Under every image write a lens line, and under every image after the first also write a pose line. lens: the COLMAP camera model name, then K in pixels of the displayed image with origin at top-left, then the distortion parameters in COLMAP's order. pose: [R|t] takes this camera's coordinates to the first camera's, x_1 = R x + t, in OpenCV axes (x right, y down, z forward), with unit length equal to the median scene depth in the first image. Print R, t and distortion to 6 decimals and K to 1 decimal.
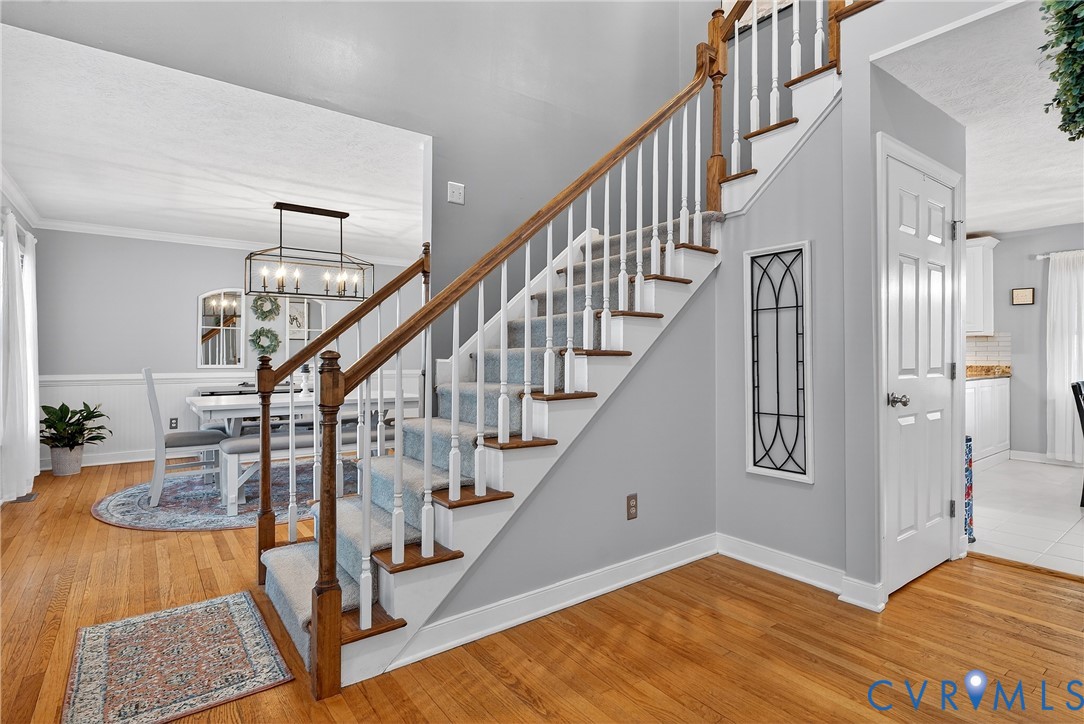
lens RADIAL K [[543.5, 0, 547.6], [0, 543.5, 352.1], [0, 0, 1]] dist [-0.006414, -0.001272]
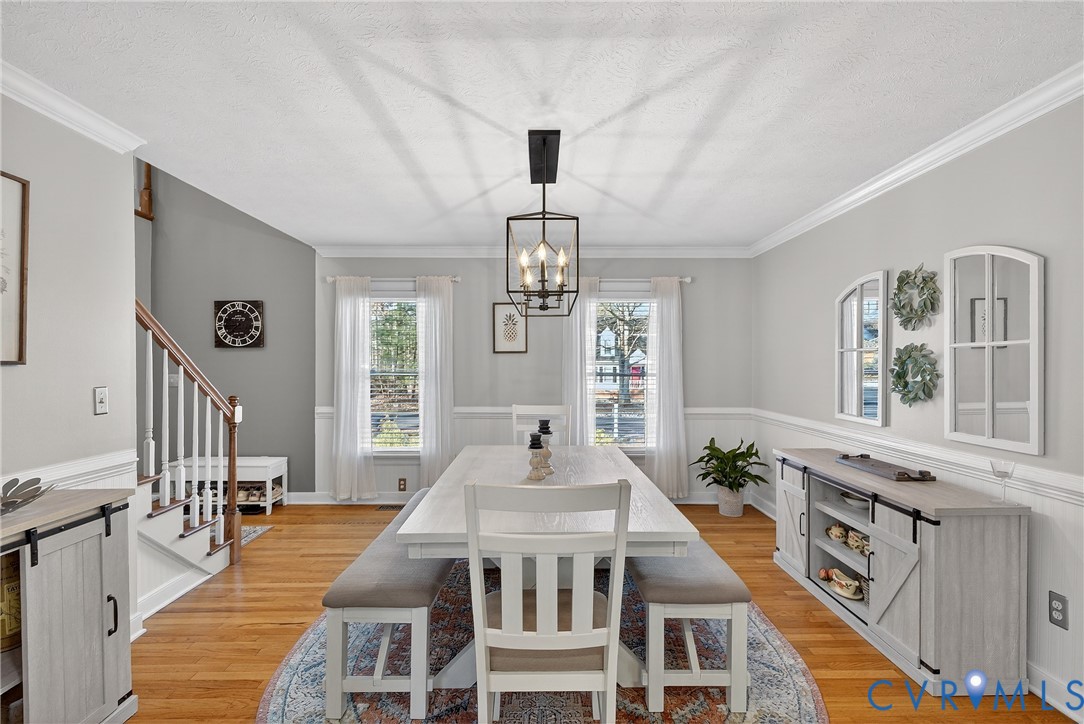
lens RADIAL K [[489.0, 0, 544.2], [0, 489.0, 364.8], [0, 0, 1]] dist [-0.002202, -0.000874]
pose [[-0.593454, 0.000082, -0.804868, -0.005169], [0.001129, 0.999999, -0.000730, -0.033474], [0.804867, -0.001343, -0.593453, 1.215706]]
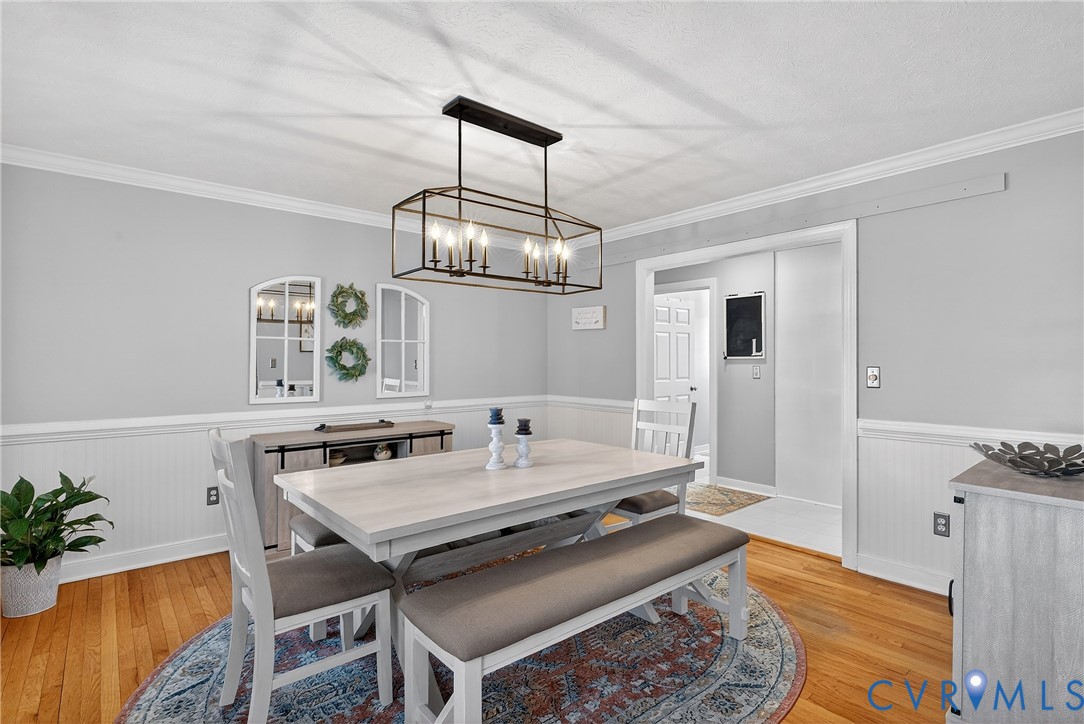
lens RADIAL K [[529.1, 0, 542.0], [0, 529.1, 362.0], [0, 0, 1]] dist [-0.000744, 0.000082]
pose [[0.998718, -0.002668, 0.050542, -0.392965], [0.002310, 0.999972, 0.007144, -0.025112], [-0.050560, -0.007018, 0.998696, 0.434488]]
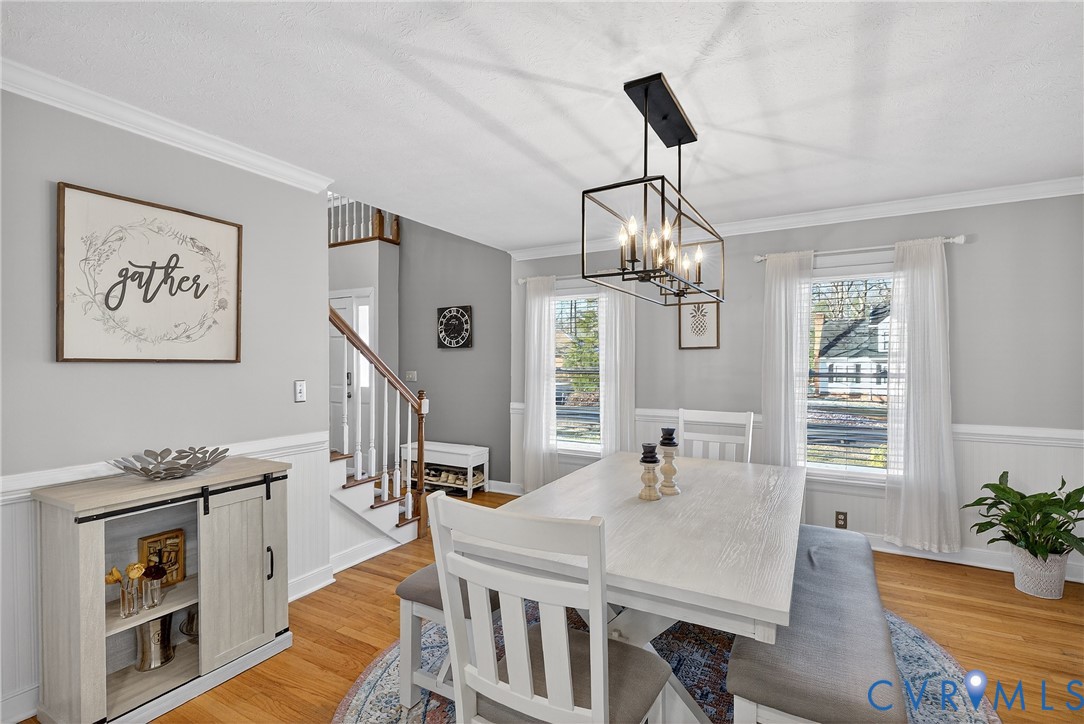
lens RADIAL K [[502.3, 0, 542.0], [0, 502.3, 362.0], [0, 0, 1]] dist [-0.002446, -0.000037]
pose [[-0.916335, -0.000216, -0.400411, -0.140015], [0.001572, 0.999990, -0.004137, -0.032375], [0.400408, -0.004421, -0.916326, 1.265906]]
